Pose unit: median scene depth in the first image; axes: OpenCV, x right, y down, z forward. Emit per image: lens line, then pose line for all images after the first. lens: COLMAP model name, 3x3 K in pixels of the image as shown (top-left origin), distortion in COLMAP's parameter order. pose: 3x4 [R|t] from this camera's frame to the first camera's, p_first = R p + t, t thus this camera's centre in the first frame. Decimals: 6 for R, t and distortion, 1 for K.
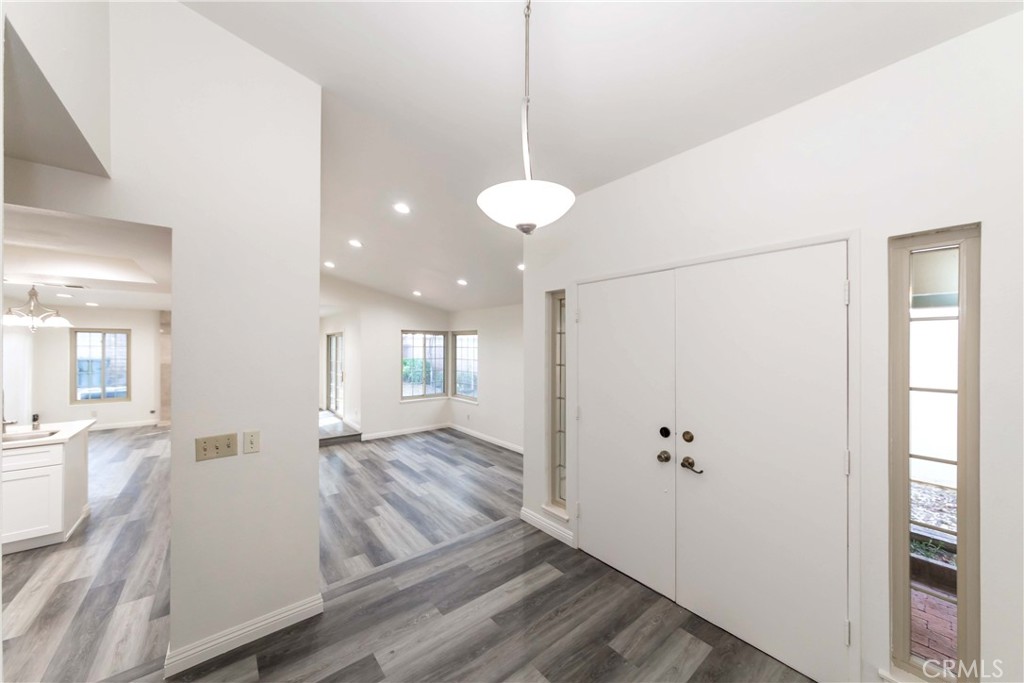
lens RADIAL K [[368.0, 0, 515.0], [0, 368.0, 347.5], [0, 0, 1]] dist [-0.000487, 0.001289]
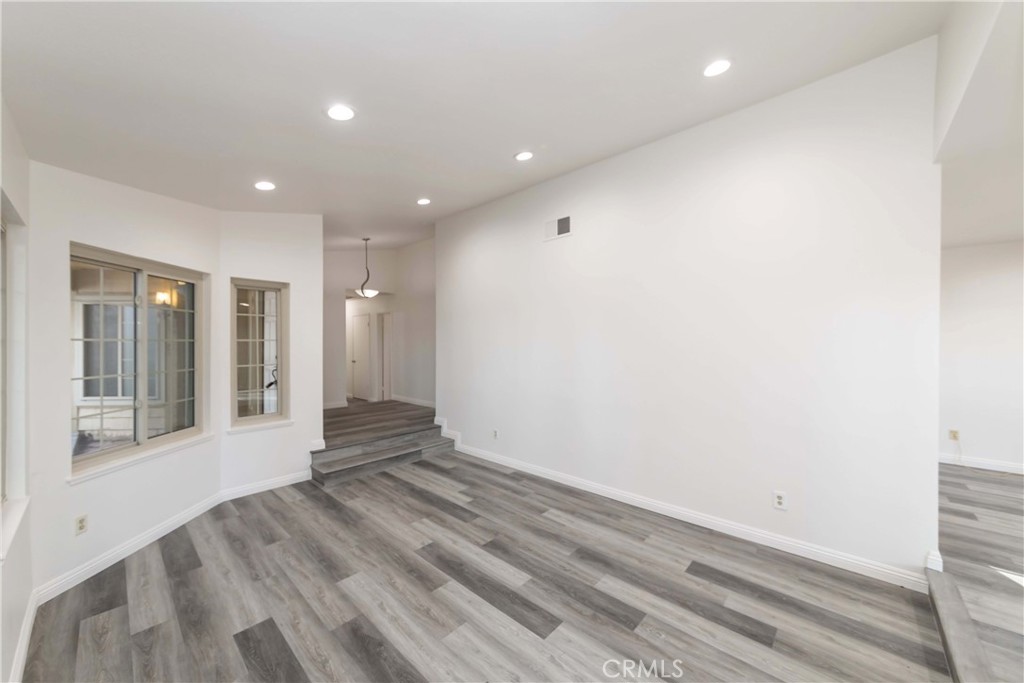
lens RADIAL K [[368.0, 0, 507.2], [0, 368.0, 342.4], [0, 0, 1]] dist [-0.000487, 0.001289]
pose [[-0.991054, -0.000683, -0.133463, -0.232028], [-0.001168, 0.999993, 0.003558, 0.045154], [0.133459, 0.003682, -0.991047, 1.233906]]
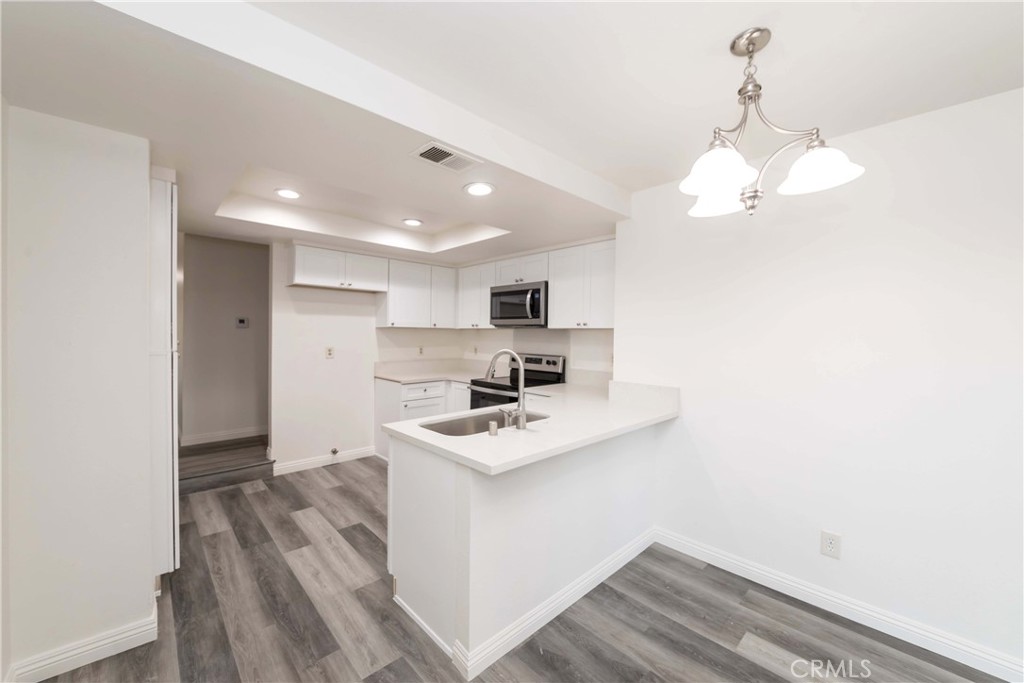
lens RADIAL K [[400.1, 0, 516.1], [0, 400.1, 334.6], [0, 0, 1]] dist [-0.009521, -0.000379]
pose [[-0.996853, -0.011099, -0.078494, -0.679015], [-0.011804, 0.999894, 0.008525, 0.036695], [0.078391, 0.009425, -0.996878, 0.834410]]
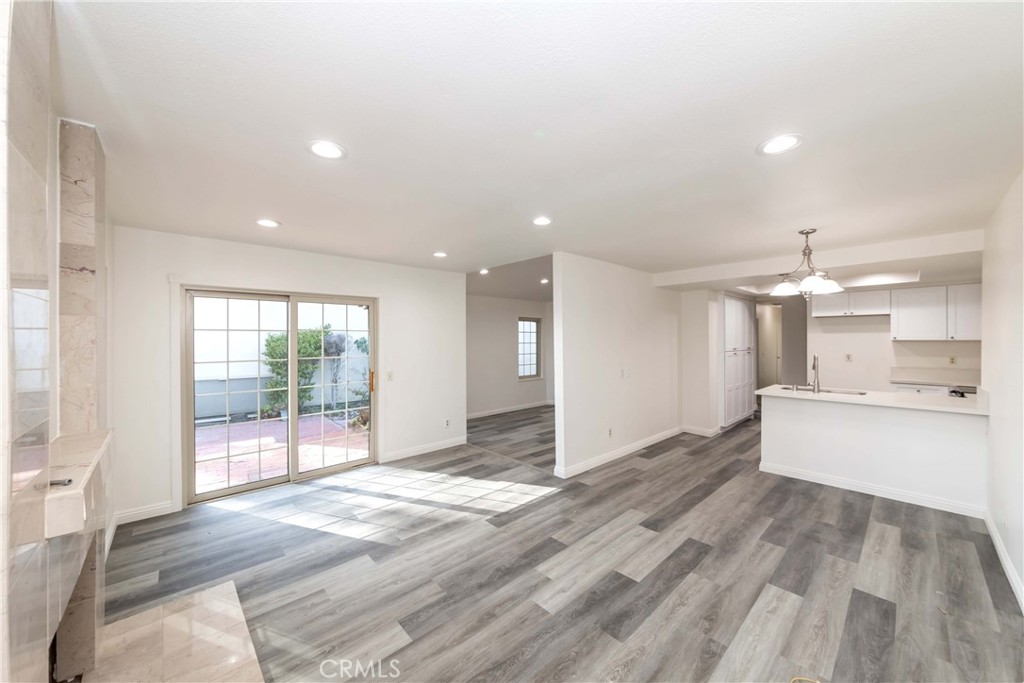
lens RADIAL K [[368.0, 0, 514.9], [0, 368.0, 336.4], [0, 0, 1]] dist [-0.000487, 0.001289]
pose [[-0.069067, 0.003693, 0.997605, -1.292929], [0.006001, 0.999977, -0.003286, 0.020672], [-0.997594, 0.005760, -0.069087, 1.058769]]
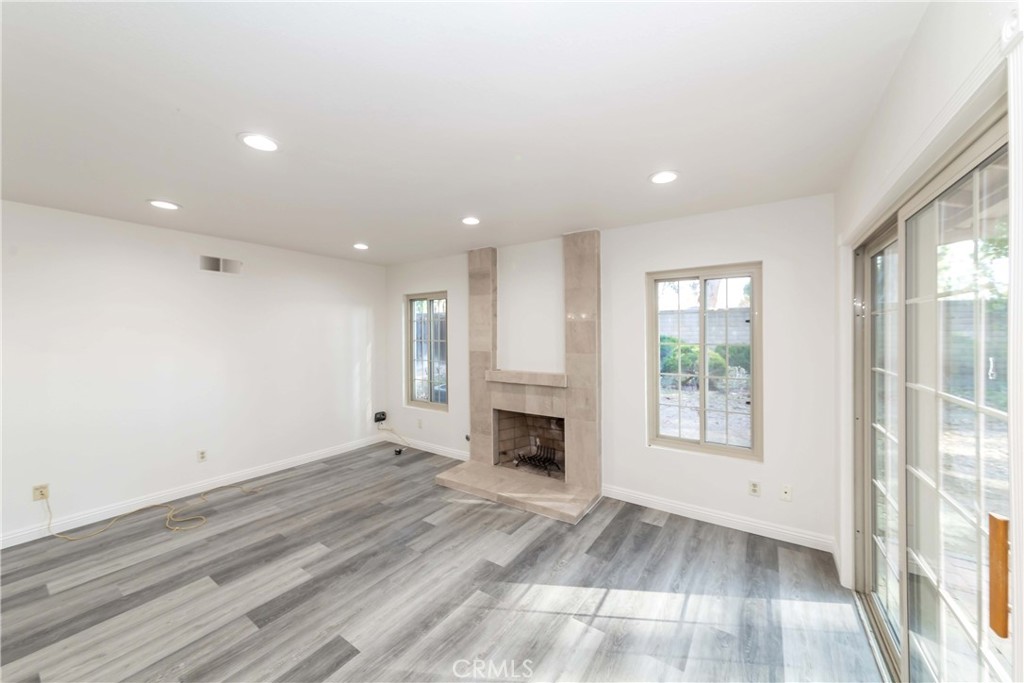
lens RADIAL K [[368.0, 0, 507.8], [0, 368.0, 336.7], [0, 0, 1]] dist [-0.000487, 0.001289]
pose [[0.283478, 0.002946, -0.958974, -0.531274], [0.002755, 0.999989, 0.003886, 0.025676], [0.958975, -0.003743, 0.283467, 1.093830]]
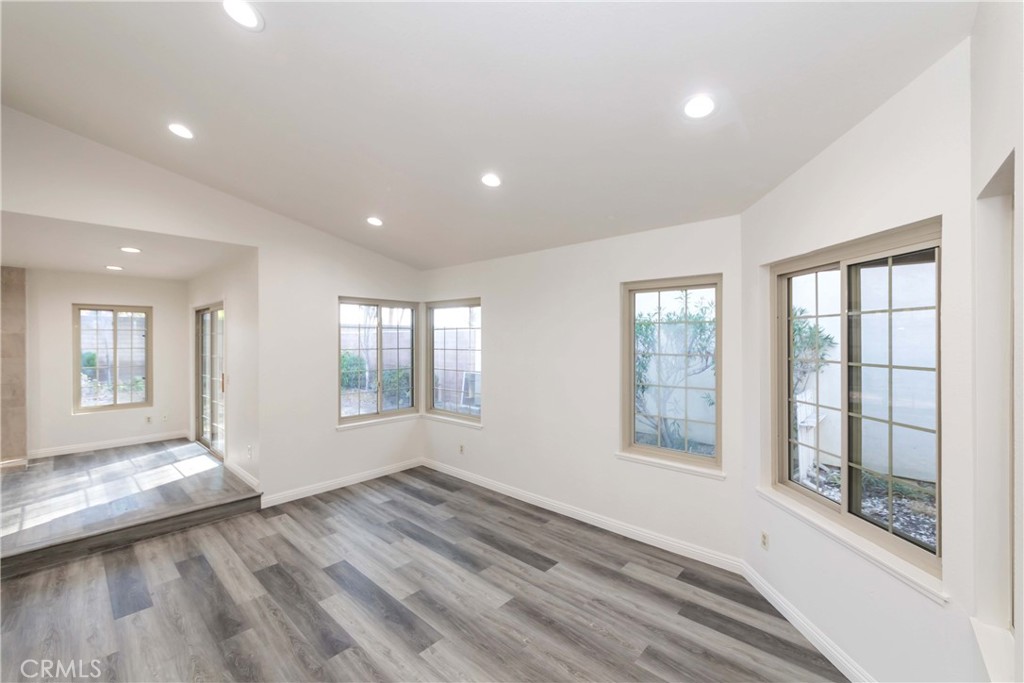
lens RADIAL K [[416.8, 0, 513.7], [0, 416.8, 339.6], [0, 0, 1]] dist [-0.004286, 0.001956]
pose [[0.988294, -0.004423, 0.152499, -0.175599], [0.004722, 0.999988, -0.001599, 0.023687], [-0.152490, 0.002301, 0.988302, 0.417243]]
